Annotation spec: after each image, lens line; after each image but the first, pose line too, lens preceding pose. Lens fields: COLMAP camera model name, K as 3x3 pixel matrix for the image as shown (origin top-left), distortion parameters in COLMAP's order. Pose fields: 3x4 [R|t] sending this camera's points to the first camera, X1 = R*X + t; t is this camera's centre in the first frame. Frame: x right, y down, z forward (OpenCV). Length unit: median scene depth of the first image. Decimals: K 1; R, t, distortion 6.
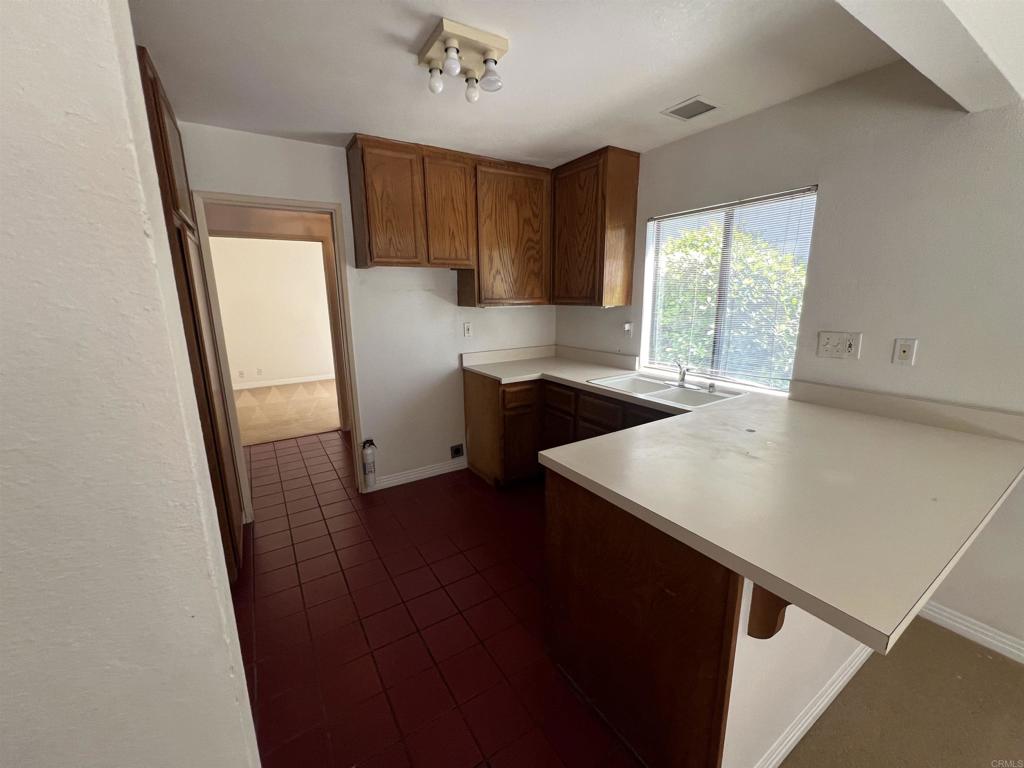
lens RADIAL K [[412.9, 0, 506.9], [0, 412.9, 382.1], [0, 0, 1]] dist [0.001881, -0.000488]
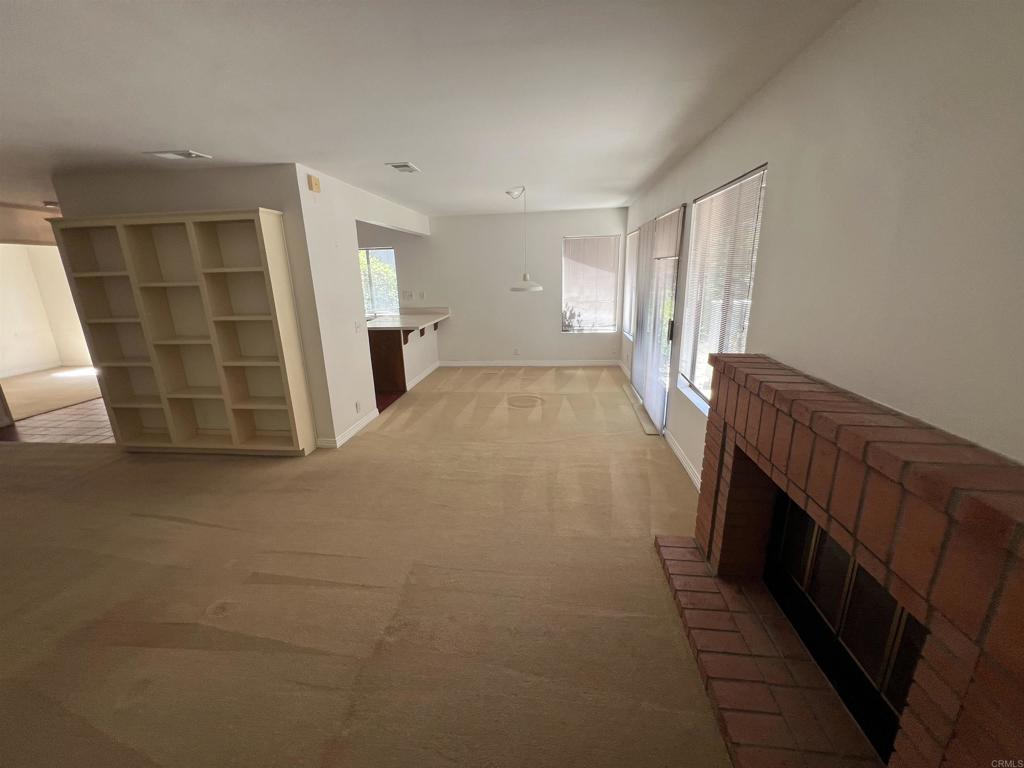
lens RADIAL K [[411.8, 0, 508.3], [0, 411.8, 382.0], [0, 0, 1]] dist [-0.002382, 0.000747]
pose [[0.628271, -0.209379, 0.749290, -0.901313], [0.180135, 0.976083, 0.121713, 0.223772], [-0.756853, 0.058505, 0.650961, -1.176515]]
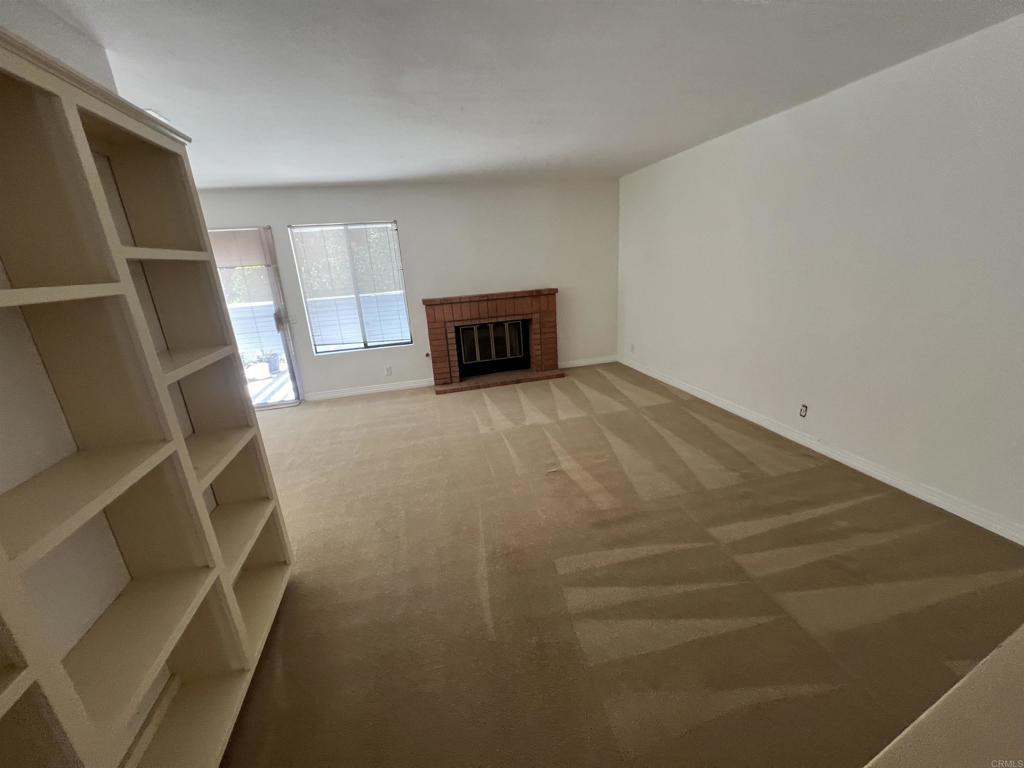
lens RADIAL K [[412.9, 0, 507.7], [0, 412.9, 379.8], [0, 0, 1]] dist [0.001881, -0.000488]
pose [[-0.943278, -0.023299, 0.331185, -1.009350], [0.141464, 0.874244, 0.464419, -0.105843], [-0.300357, 0.484927, -0.821360, 0.380239]]
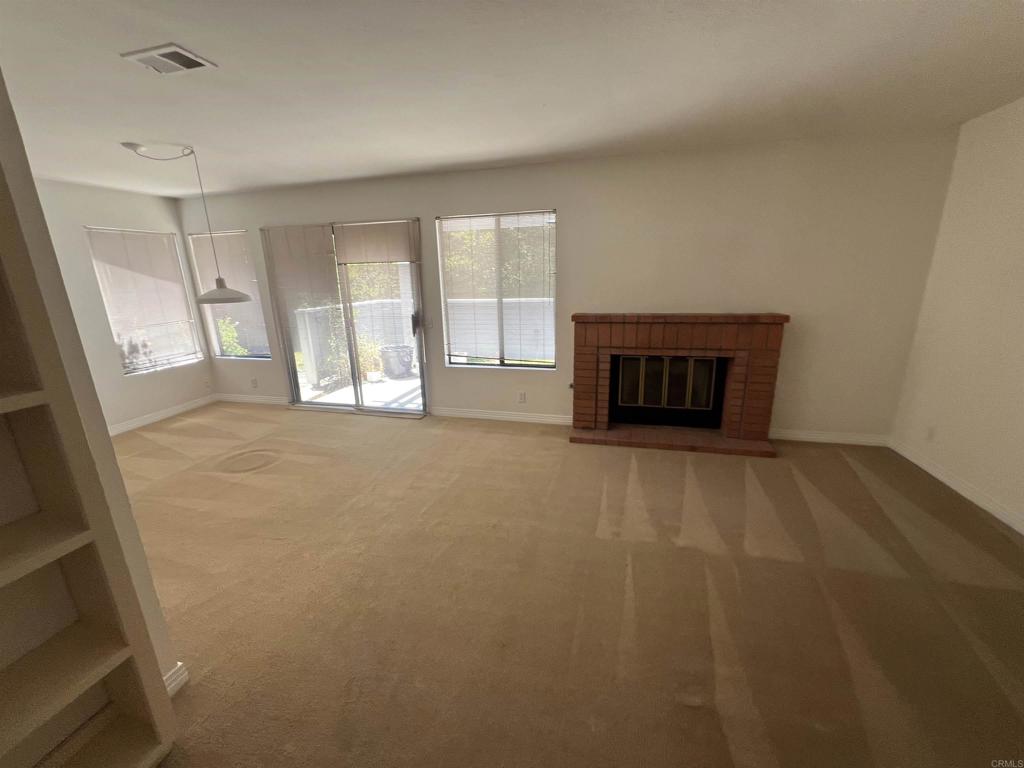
lens RADIAL K [[411.8, 0, 508.1], [0, 411.8, 383.6], [0, 0, 1]] dist [-0.002382, 0.000747]
pose [[-0.676839, -0.164148, 0.717596, -0.923781], [0.185515, 0.905322, 0.382068, 0.010949], [-0.712372, 0.391724, -0.582305, -0.080721]]
